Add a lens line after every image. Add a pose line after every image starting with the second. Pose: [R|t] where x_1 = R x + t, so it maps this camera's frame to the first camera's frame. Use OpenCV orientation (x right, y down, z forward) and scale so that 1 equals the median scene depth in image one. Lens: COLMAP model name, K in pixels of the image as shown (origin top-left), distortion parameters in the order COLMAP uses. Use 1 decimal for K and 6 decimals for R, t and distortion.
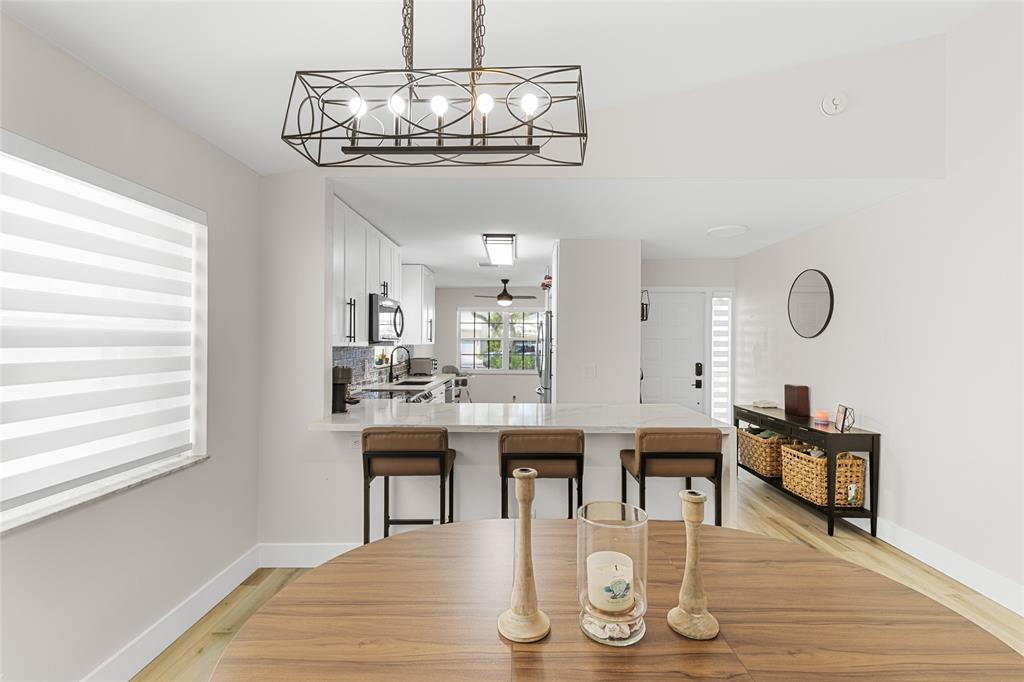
lens RADIAL K [[458.5, 0, 512.0], [0, 458.5, 341.0], [0, 0, 1]] dist [0.000890, -0.000348]
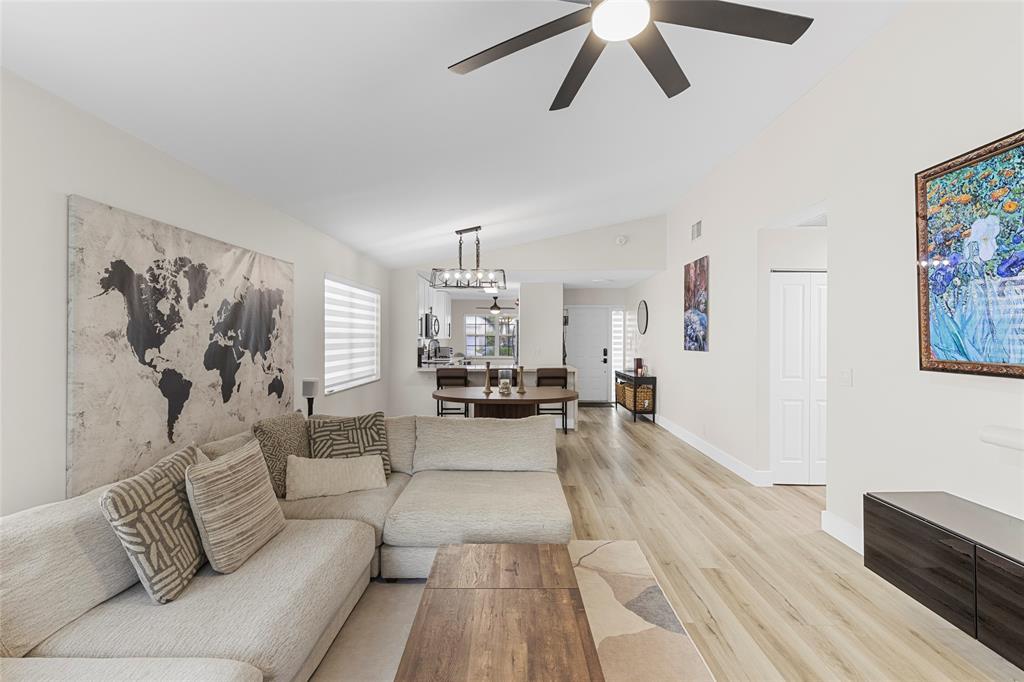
lens RADIAL K [[458.5, 0, 512.0], [0, 458.5, 341.0], [0, 0, 1]] dist [0.000890, -0.000348]
pose [[0.999995, -0.003266, 0.000170, 0.064226], [0.003264, 0.999942, 0.010234, 0.000289], [-0.000203, -0.010233, 0.999948, -0.884978]]
